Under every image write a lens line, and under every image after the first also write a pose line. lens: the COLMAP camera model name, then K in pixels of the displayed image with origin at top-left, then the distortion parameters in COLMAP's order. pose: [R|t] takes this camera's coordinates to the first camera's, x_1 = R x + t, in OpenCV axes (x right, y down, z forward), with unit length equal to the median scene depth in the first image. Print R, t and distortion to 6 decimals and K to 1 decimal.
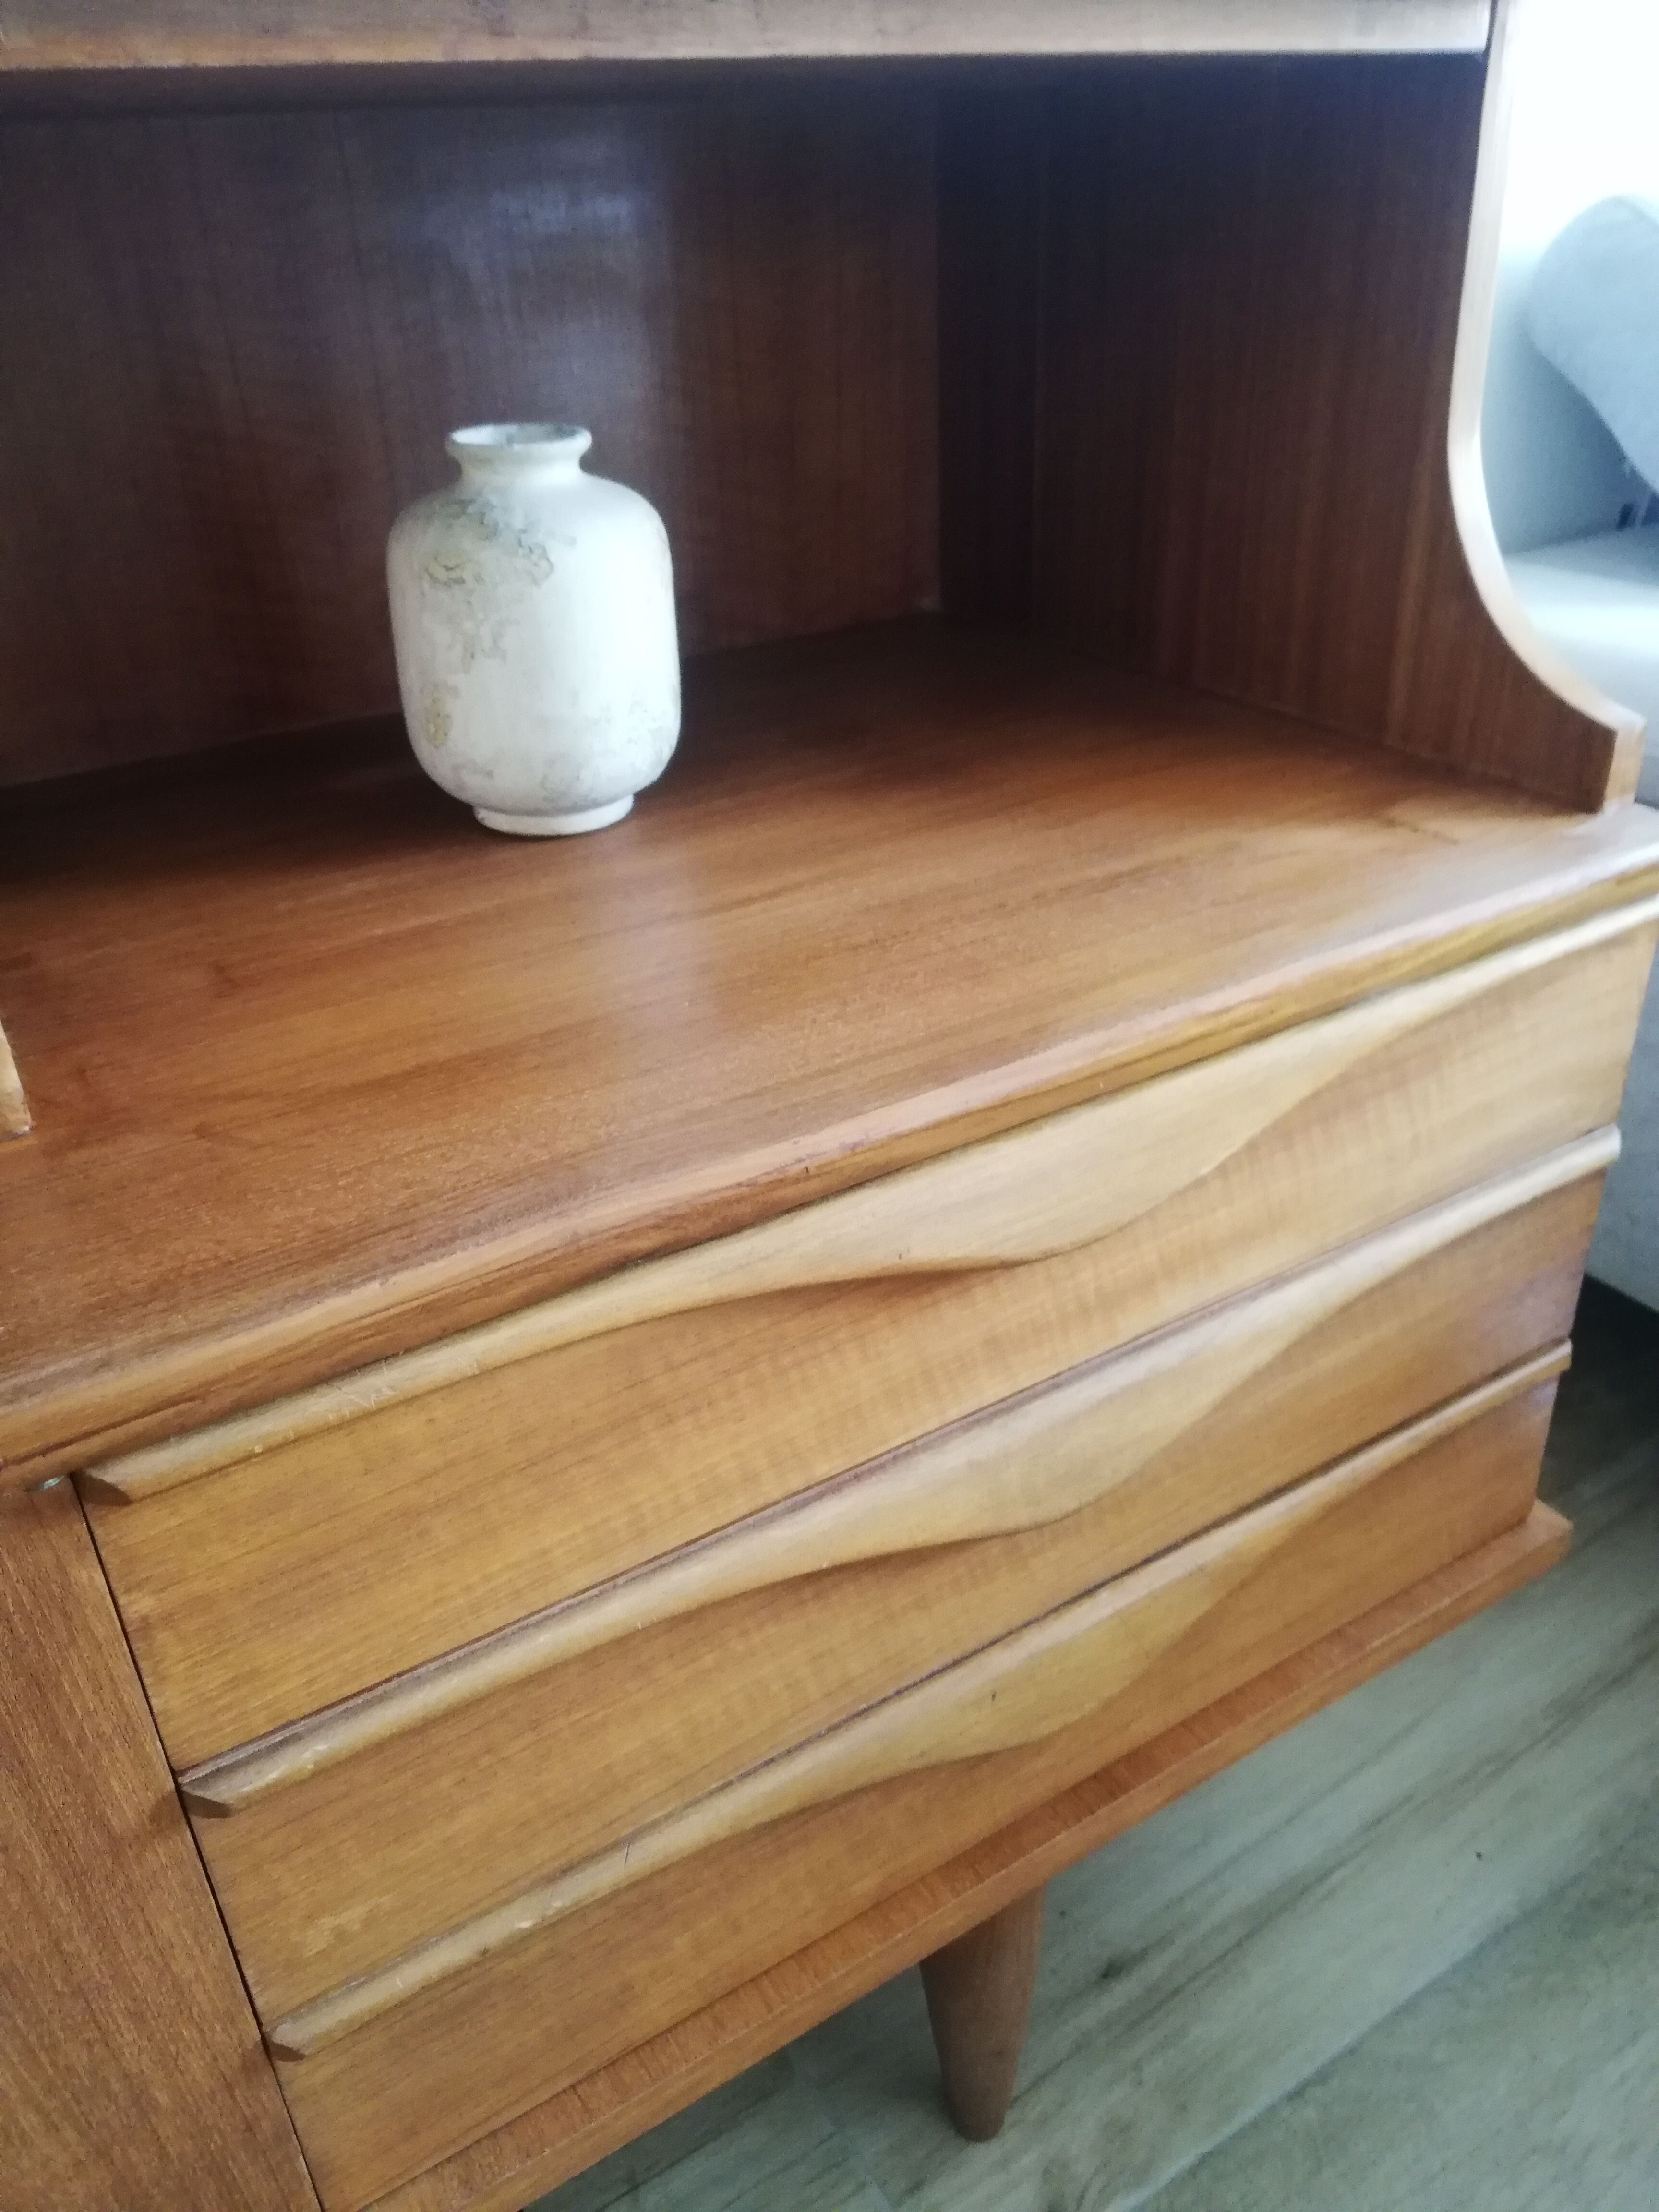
lens RADIAL K [[1657.7, 0, 830.4], [0, 1657.7, 1112.4], [0, 0, 1]] dist [0.023066, -0.037567]
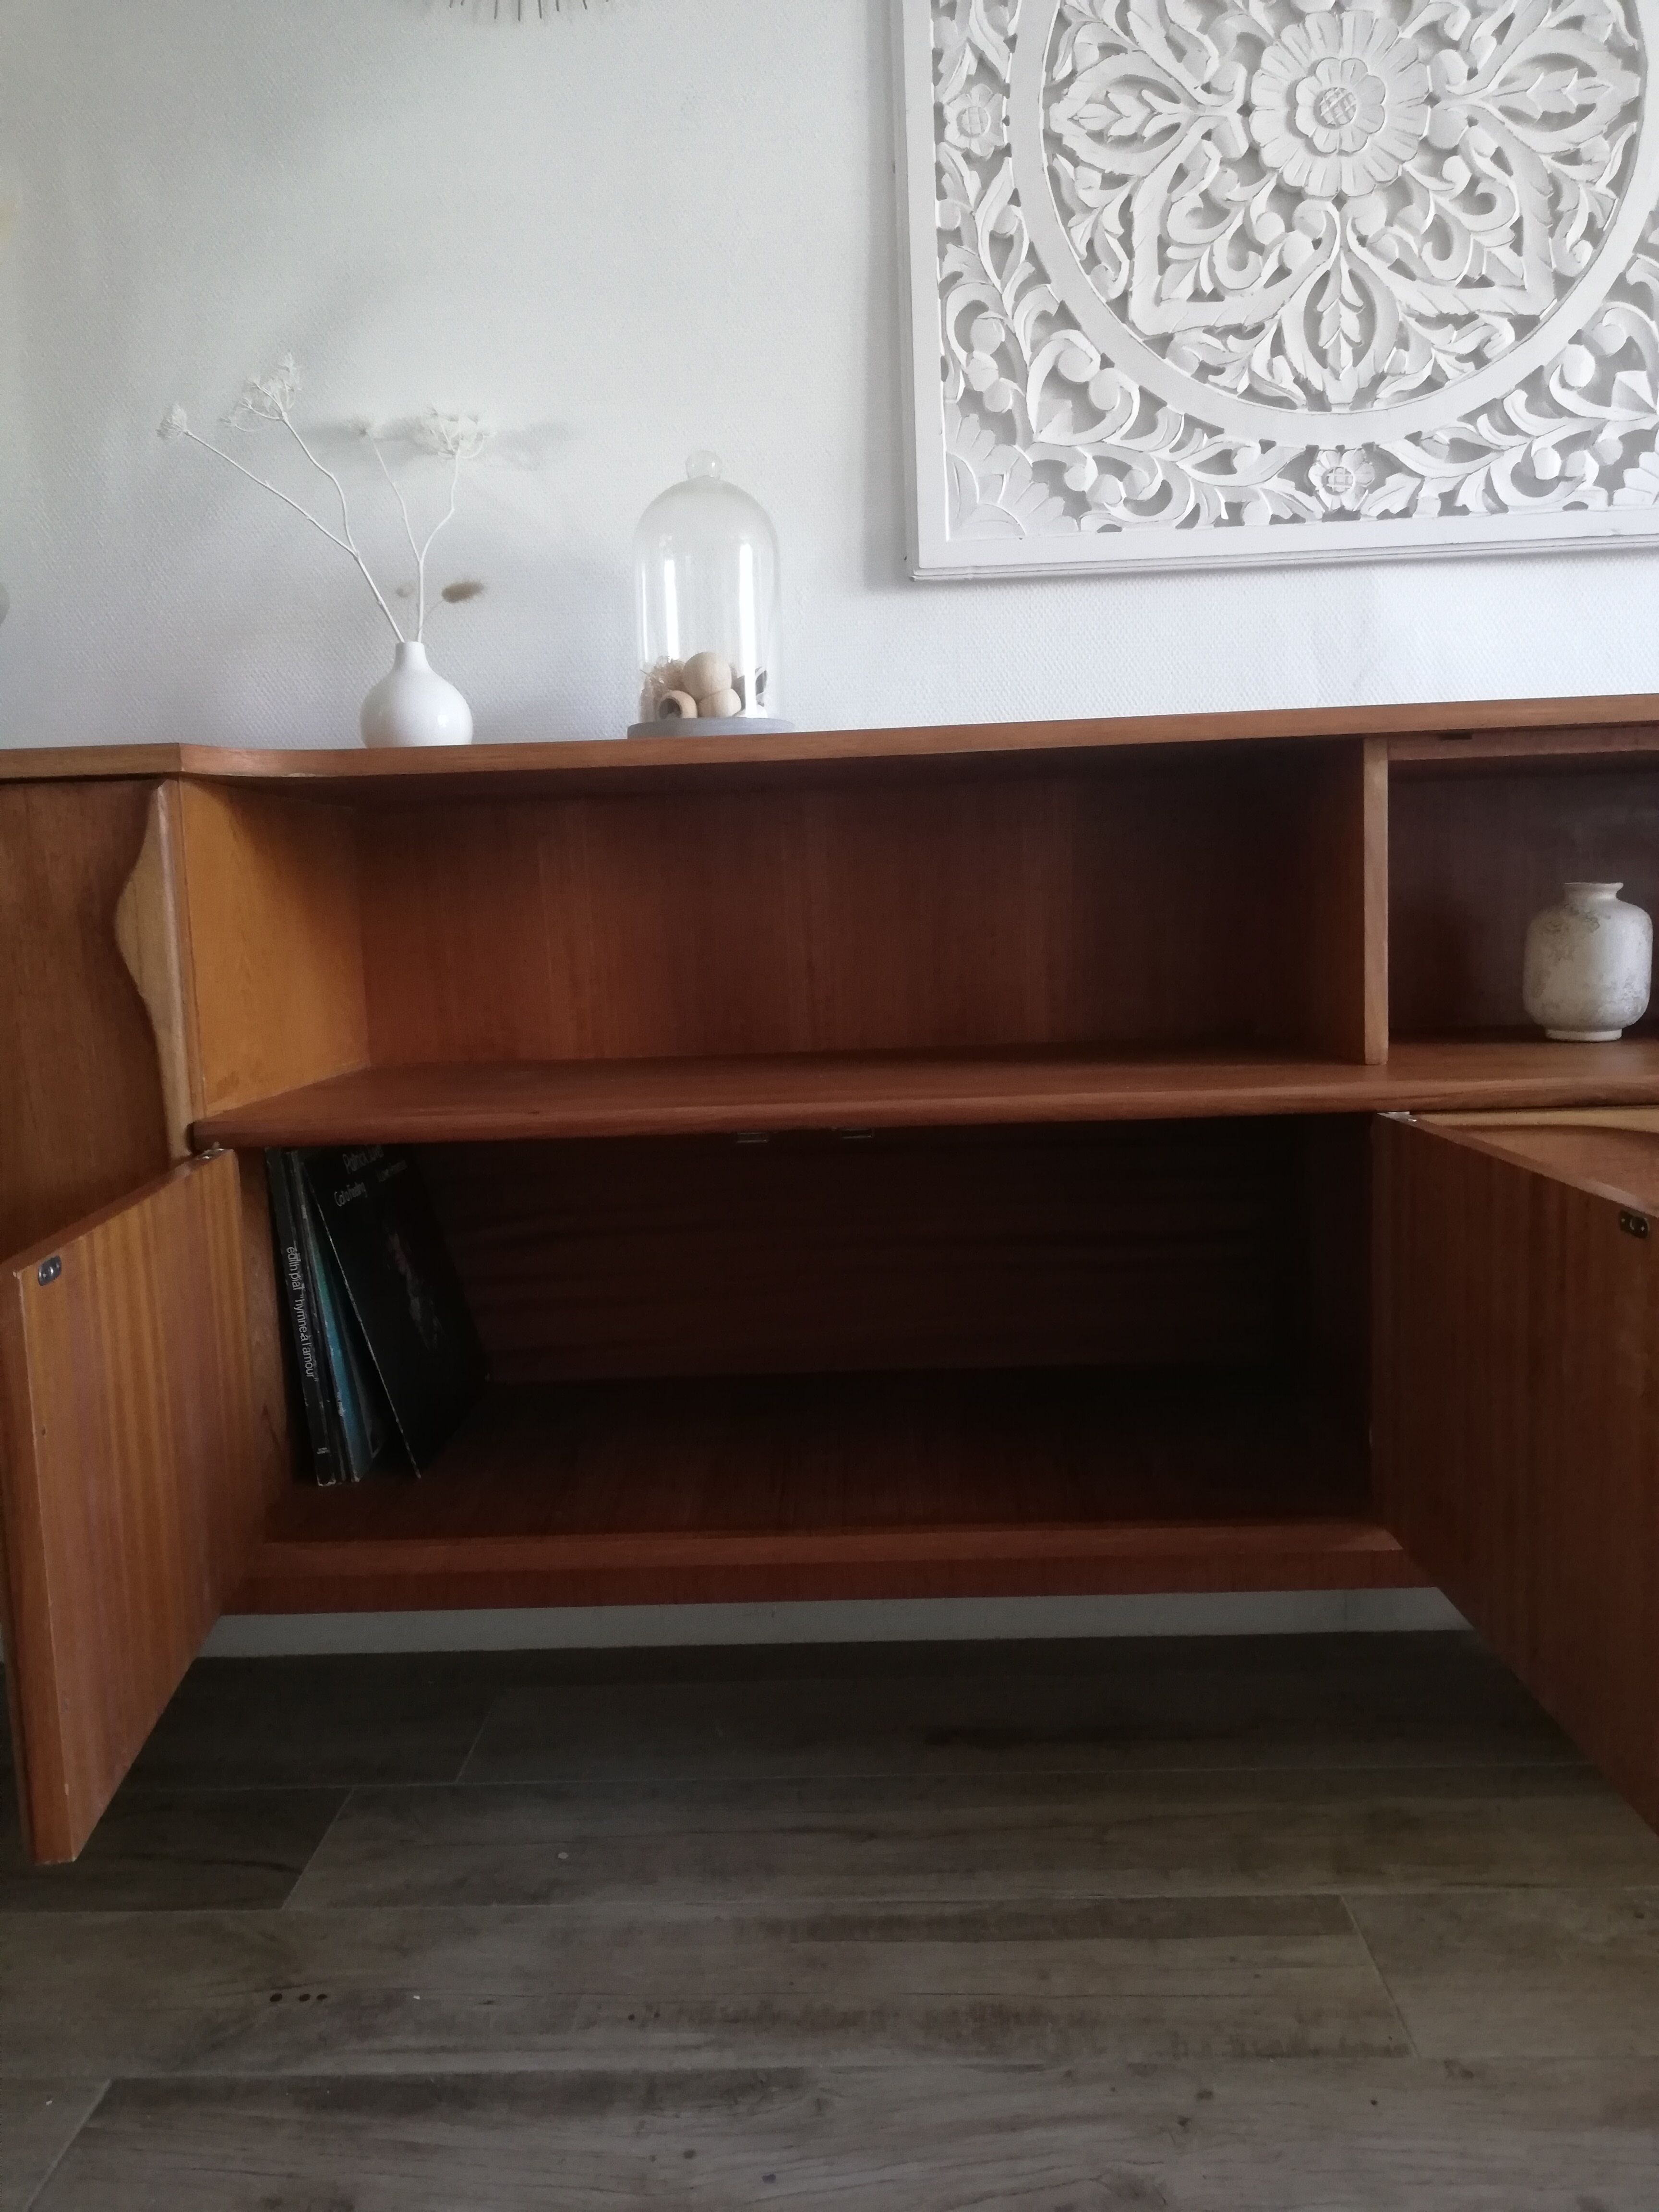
lens RADIAL K [[1657.7, 0, 830.4], [0, 1657.7, 1112.4], [0, 0, 1]] dist [0.023066, -0.037567]
pose [[0.836206, 0.079358, -0.542643, 0.244565], [-0.265635, 0.924266, -0.274172, 0.915037], [0.479789, 0.373410, 0.793957, -1.429481]]
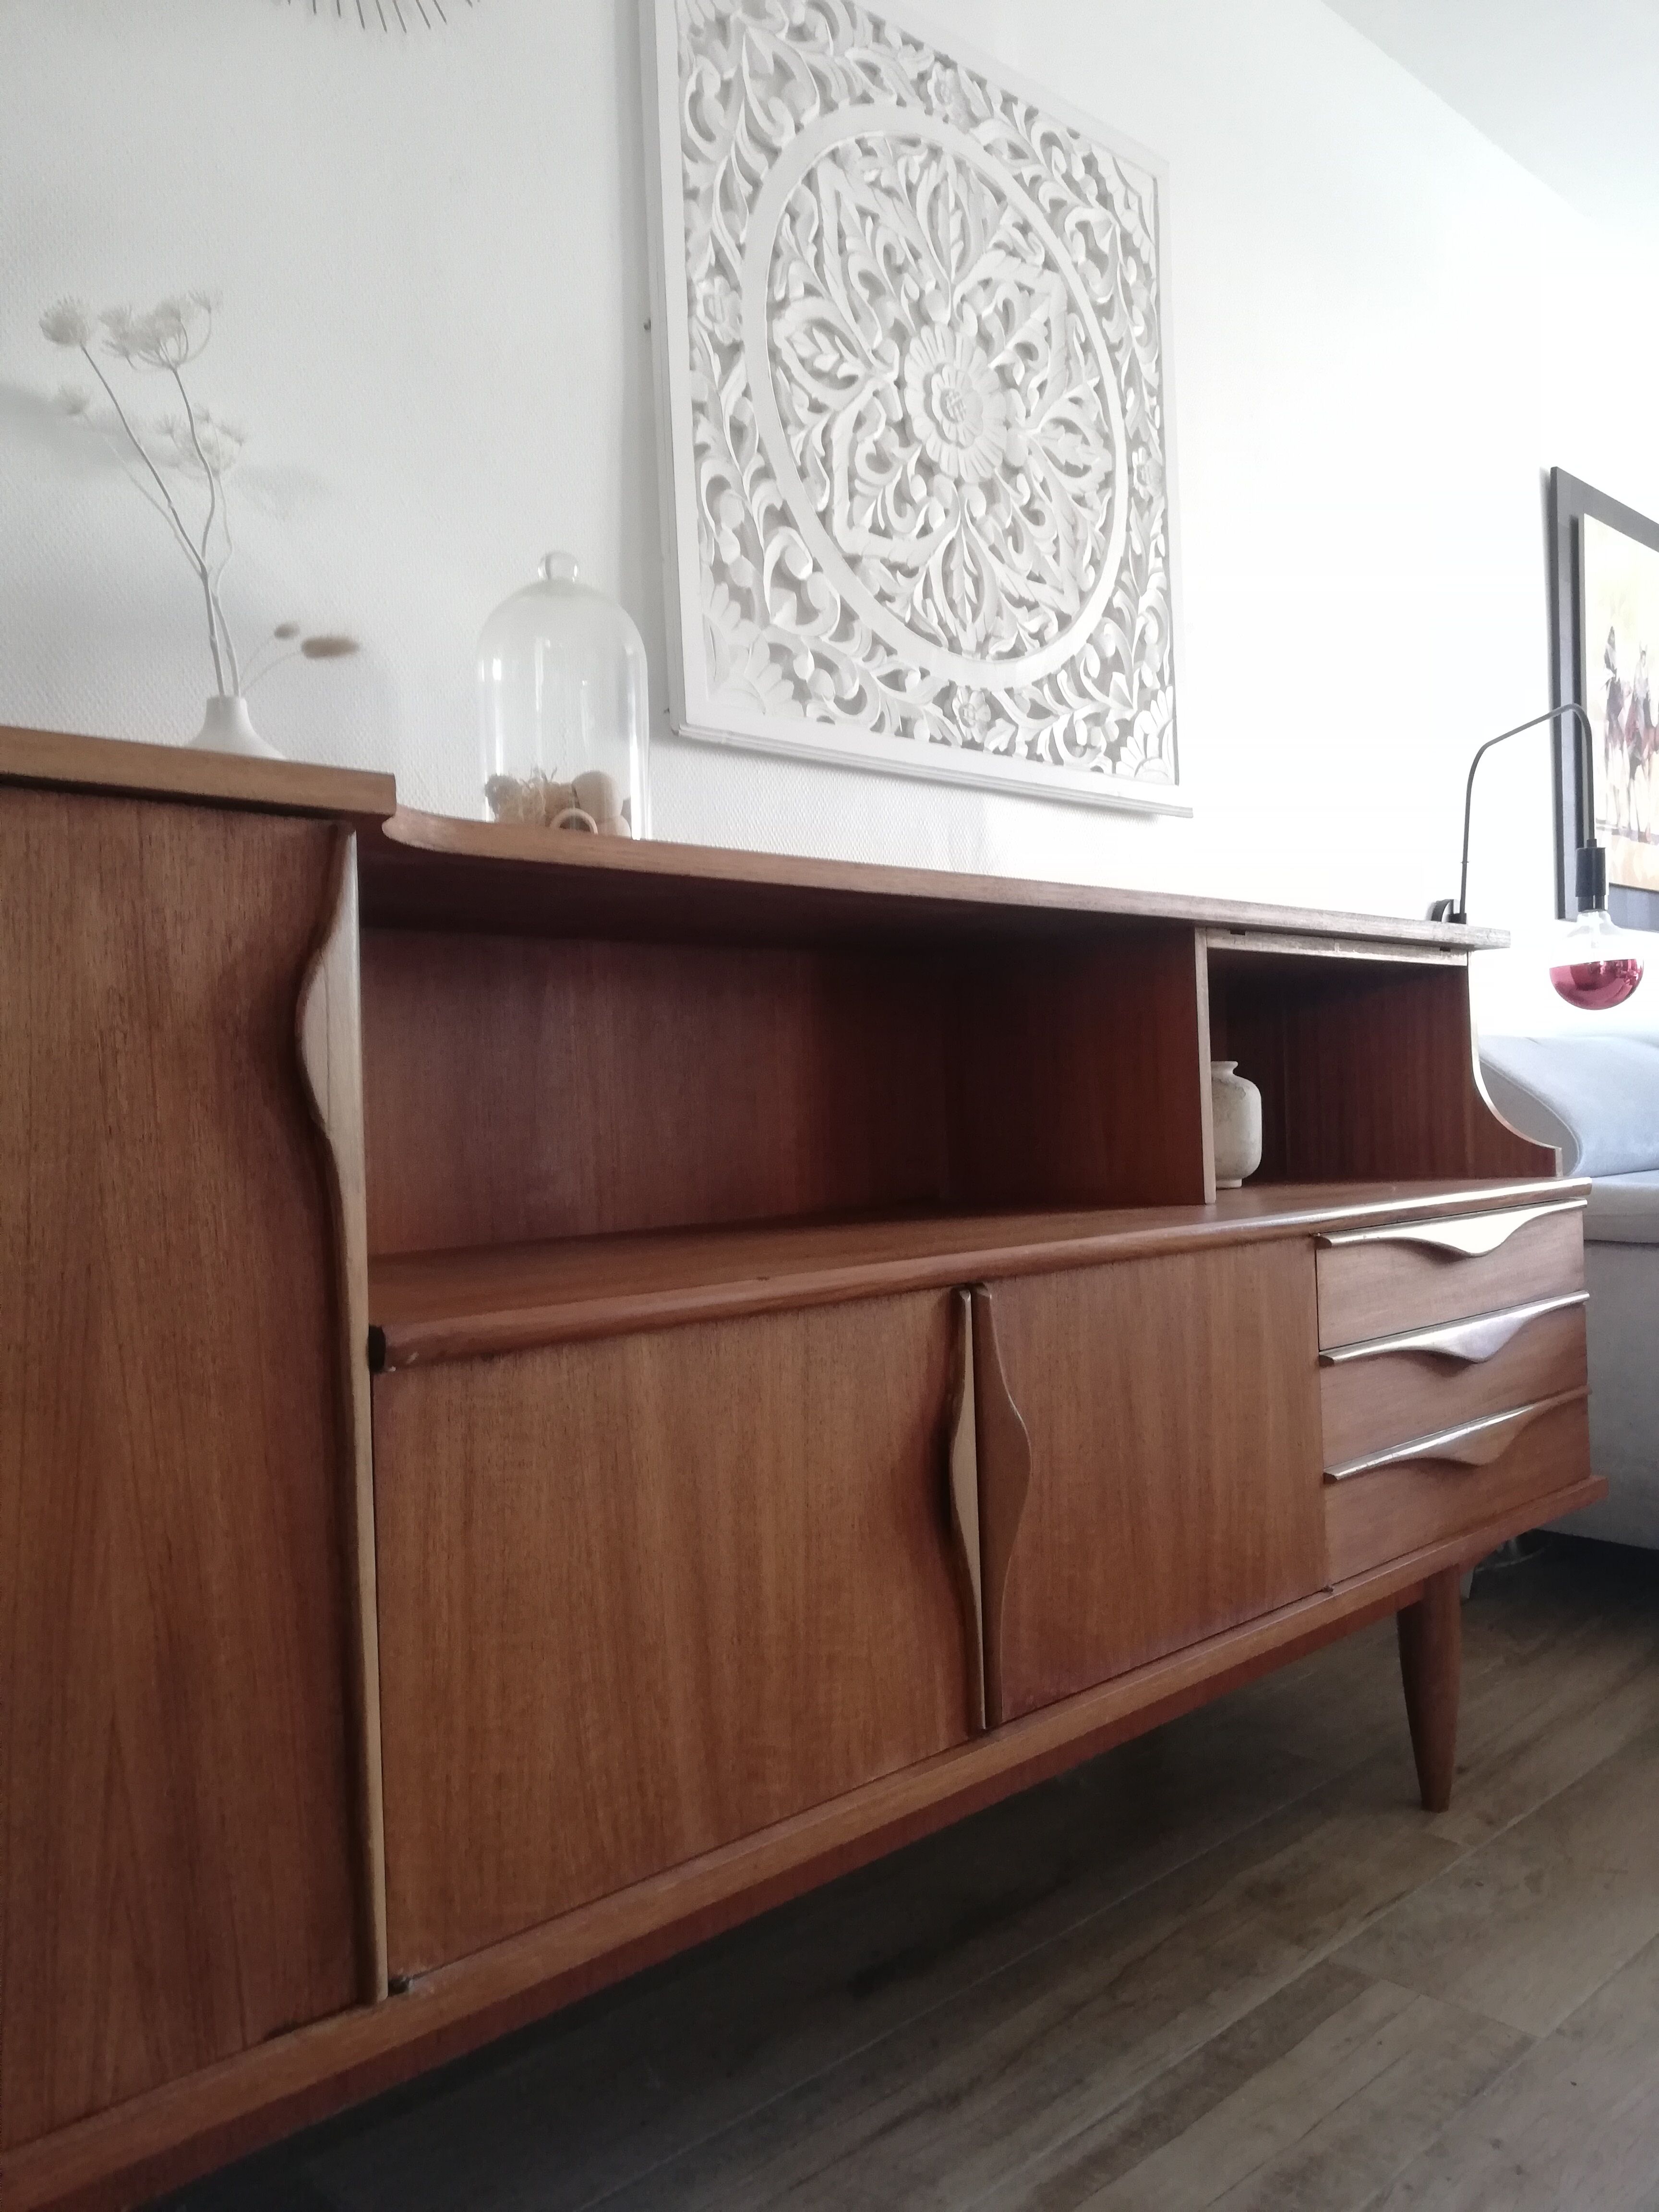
lens RADIAL K [[1656.8, 0, 825.8], [0, 1656.8, 1107.4], [0, 0, 1]] dist [0.058502, -0.092017]
pose [[0.979629, 0.010204, 0.200555, -1.540613], [0.090118, 0.870158, -0.484462, 1.127239], [-0.179458, 0.492667, 0.851513, -1.505787]]
